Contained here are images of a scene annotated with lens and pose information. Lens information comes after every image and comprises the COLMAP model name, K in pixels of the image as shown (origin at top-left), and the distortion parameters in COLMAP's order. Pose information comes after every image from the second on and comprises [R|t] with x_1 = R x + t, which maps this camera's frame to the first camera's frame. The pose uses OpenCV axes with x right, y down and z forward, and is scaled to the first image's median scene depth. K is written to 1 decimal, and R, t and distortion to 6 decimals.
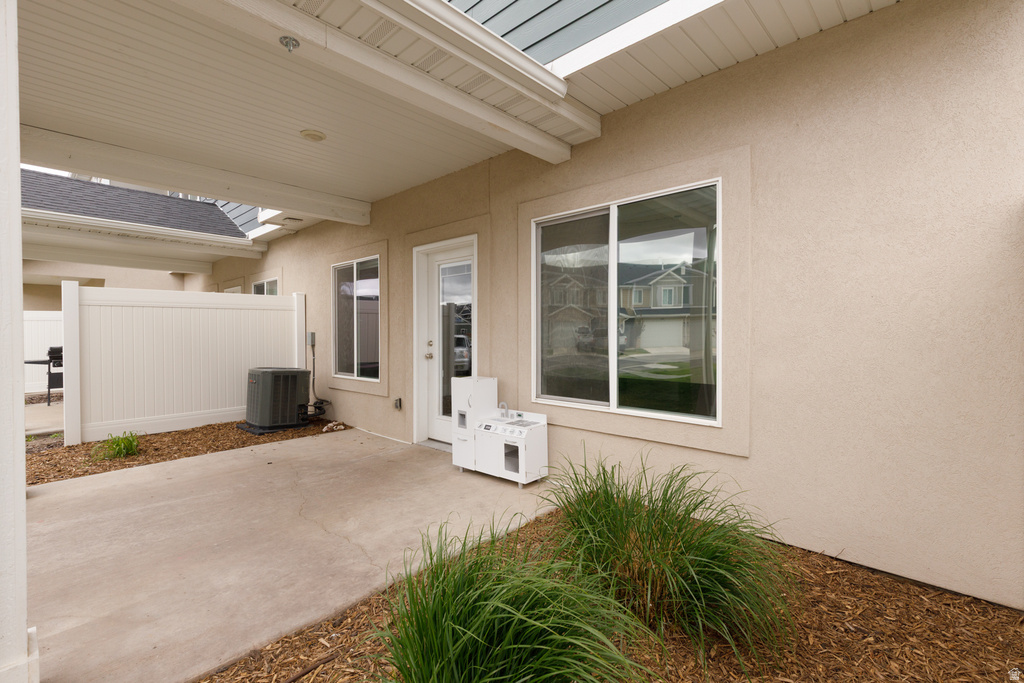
lens RADIAL K [[469.9, 0, 508.6], [0, 469.9, 339.5], [0, 0, 1]] dist [0.003401, 0.000002]
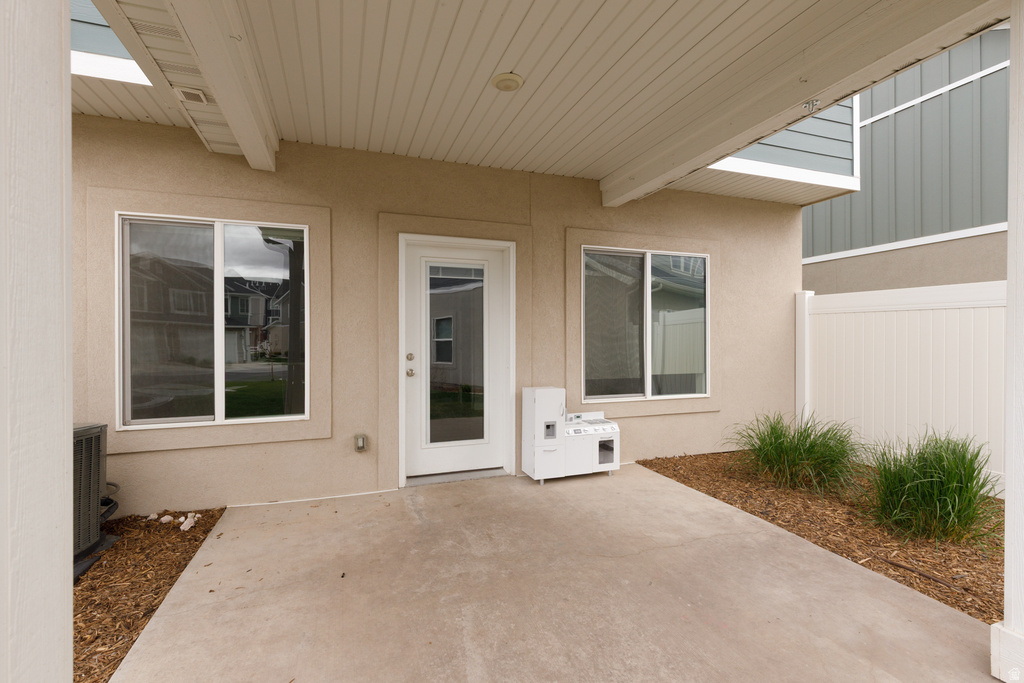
lens RADIAL K [[469.9, 0, 508.6], [0, 469.9, 339.5], [0, 0, 1]] dist [0.003401, 0.000002]
pose [[0.446836, 0.007106, 0.894588, -1.063648], [0.014612, 0.999777, -0.015239, -0.008466], [-0.894496, 0.019881, 0.446633, 0.650107]]
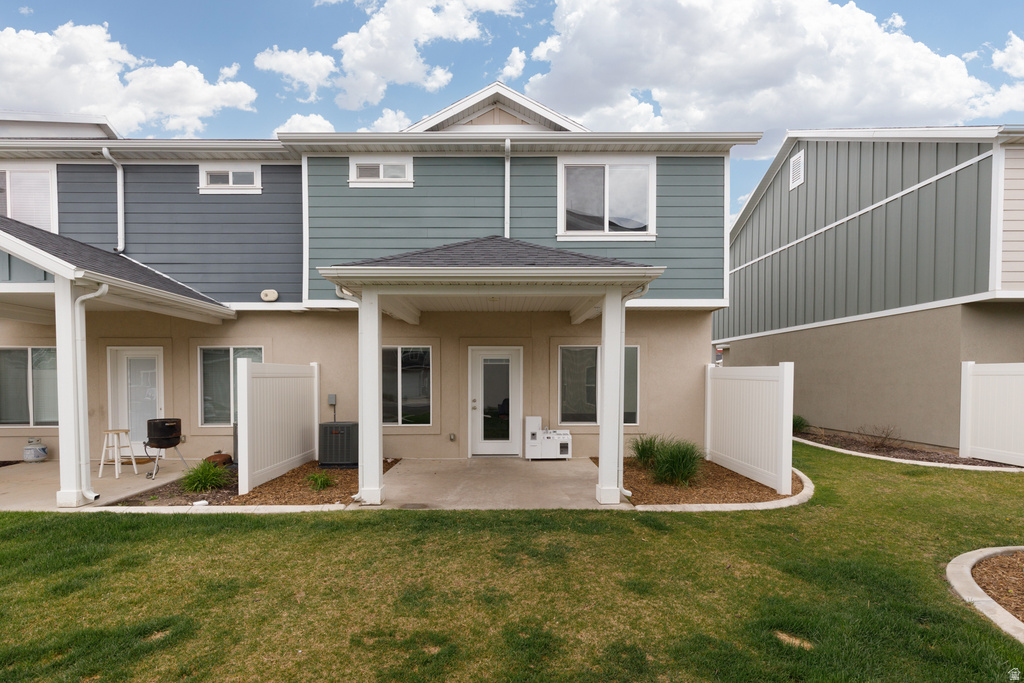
lens RADIAL K [[501.5, 0, 502.1], [0, 501.5, 393.0], [0, 0, 1]] dist [0.004004, -0.000027]
pose [[0.721680, -0.018378, 0.691983, -1.834104], [0.007932, 0.999801, 0.018281, -0.071395], [-0.692182, -0.007704, 0.721682, -0.563099]]
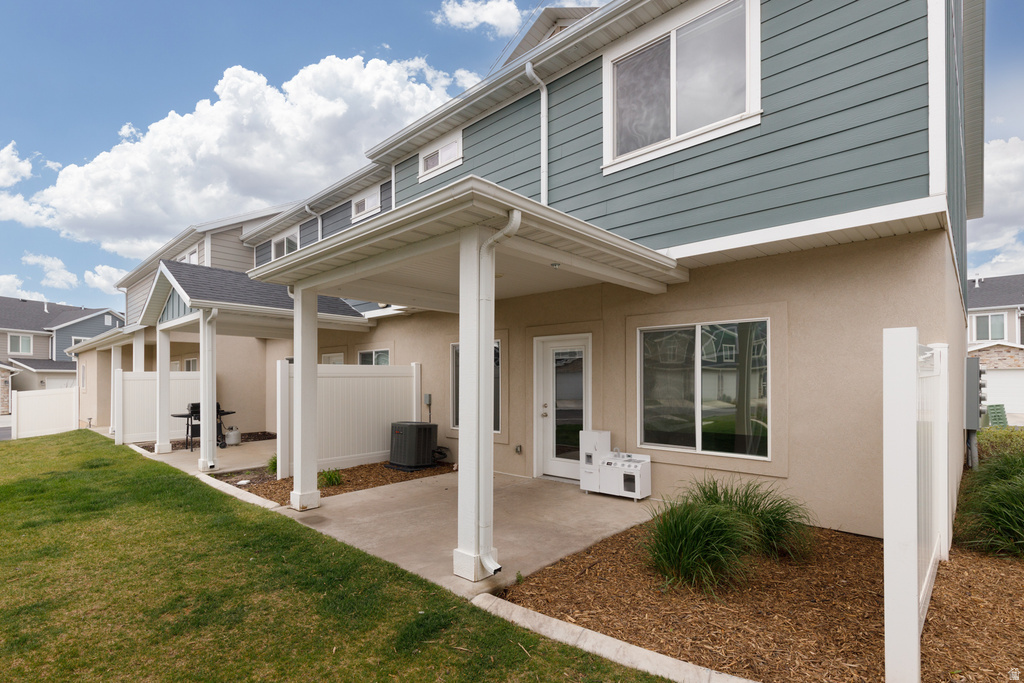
lens RADIAL K [[502.5, 0, 484.1], [0, 502.5, 378.3], [0, 0, 1]] dist [0.006162, 0.000271]
pose [[0.999611, 0.000018, -0.027905, -0.403339], [-0.000462, 0.999874, -0.015872, -0.064915], [0.027902, 0.015879, 0.999485, -0.648749]]
